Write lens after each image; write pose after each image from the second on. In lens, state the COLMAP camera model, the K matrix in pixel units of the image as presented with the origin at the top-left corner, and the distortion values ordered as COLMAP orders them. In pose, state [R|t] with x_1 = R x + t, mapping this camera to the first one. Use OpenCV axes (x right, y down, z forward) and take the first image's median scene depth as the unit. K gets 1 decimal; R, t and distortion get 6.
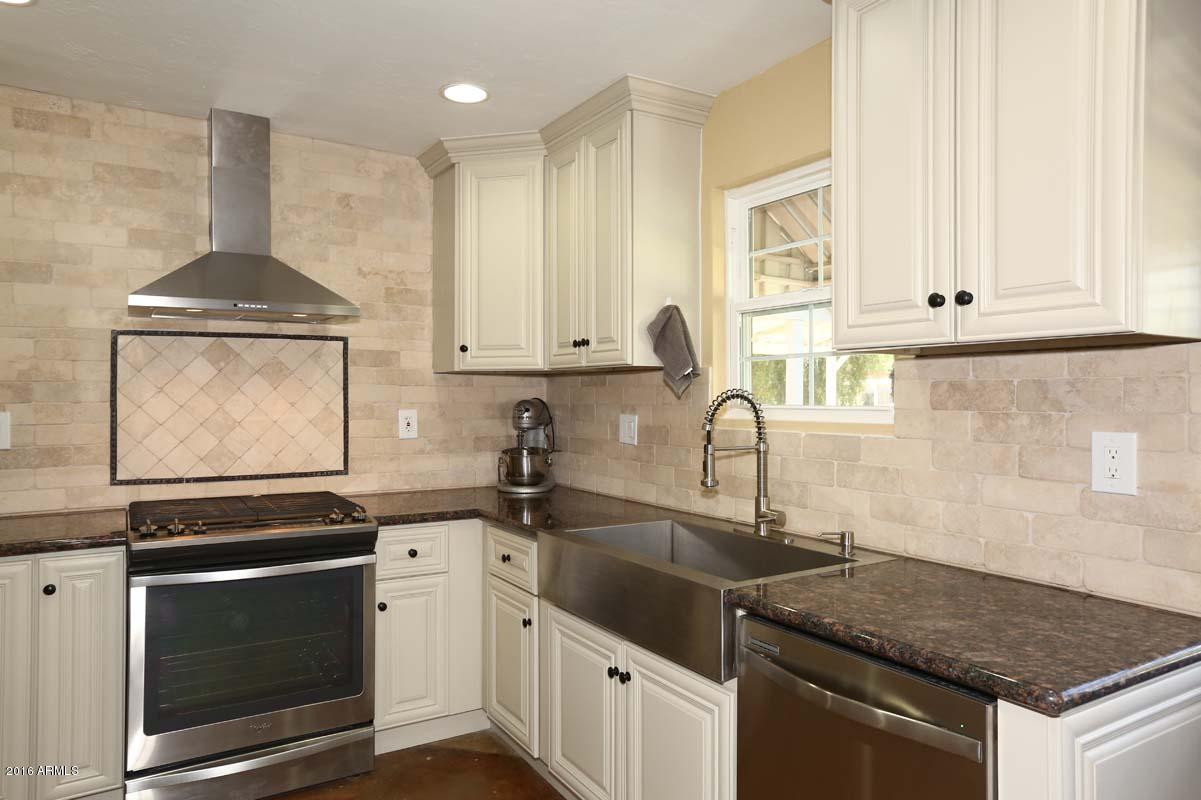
lens RADIAL K [[784.5, 0, 594.5], [0, 784.5, 397.6], [0, 0, 1]] dist [-0.006639, 0.023532]
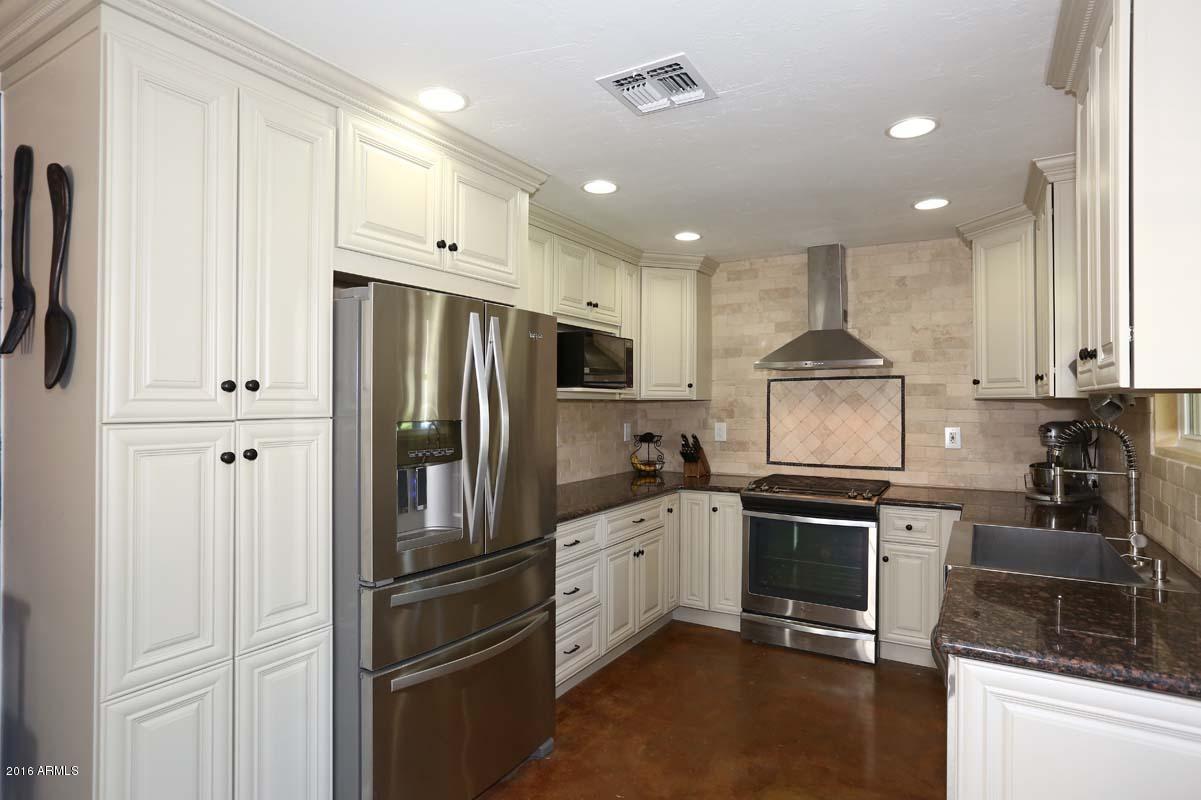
lens RADIAL K [[652.9, 0, 606.4], [0, 652.9, 397.7], [0, 0, 1]] dist [-0.002560, 0.001501]
pose [[0.478012, -0.007697, -0.878319, 0.508788], [-0.001472, 0.999953, -0.009565, -0.025665], [0.878352, 0.005865, 0.477979, -0.057506]]
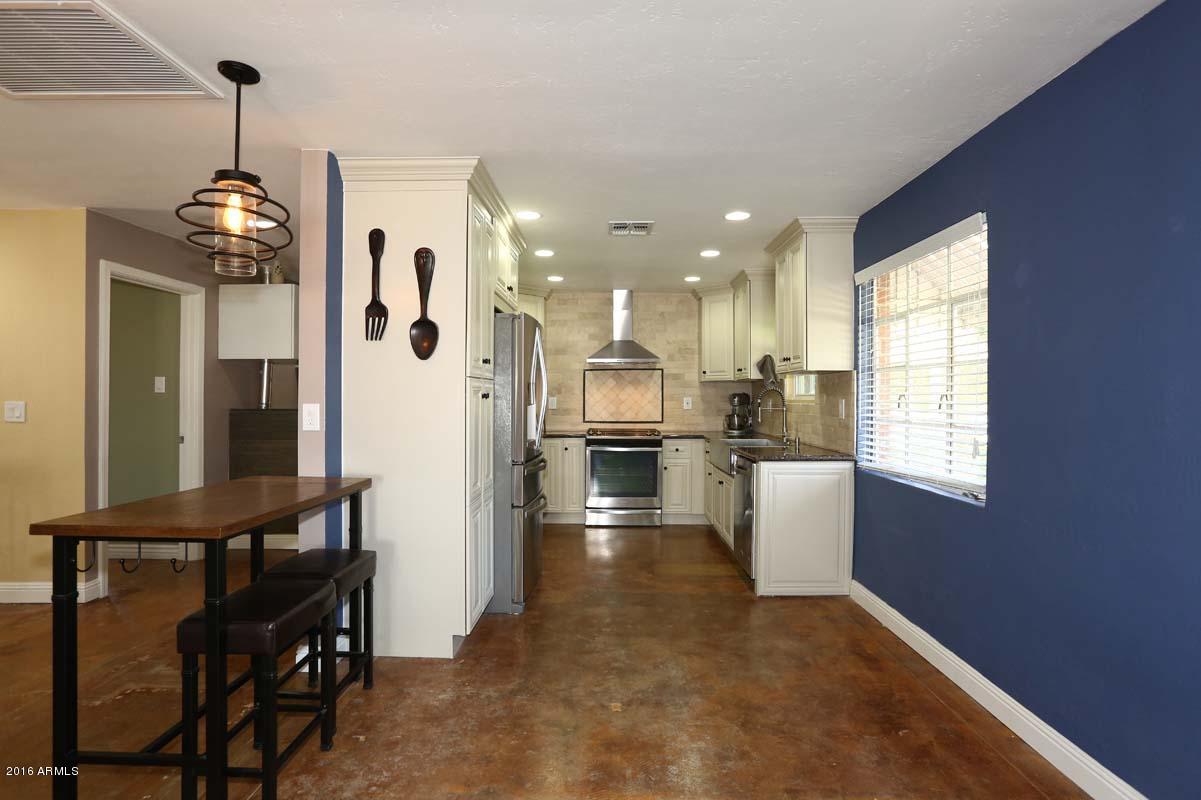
lens RADIAL K [[629.8, 0, 595.6], [0, 629.8, 399.9], [0, 0, 1]] dist [-0.002202, -0.000021]
pose [[0.845547, 0.000861, -0.533901, 0.622283], [-0.000789, 1.000000, 0.000363, 0.024844], [0.533901, 0.000115, 0.845547, -0.883456]]
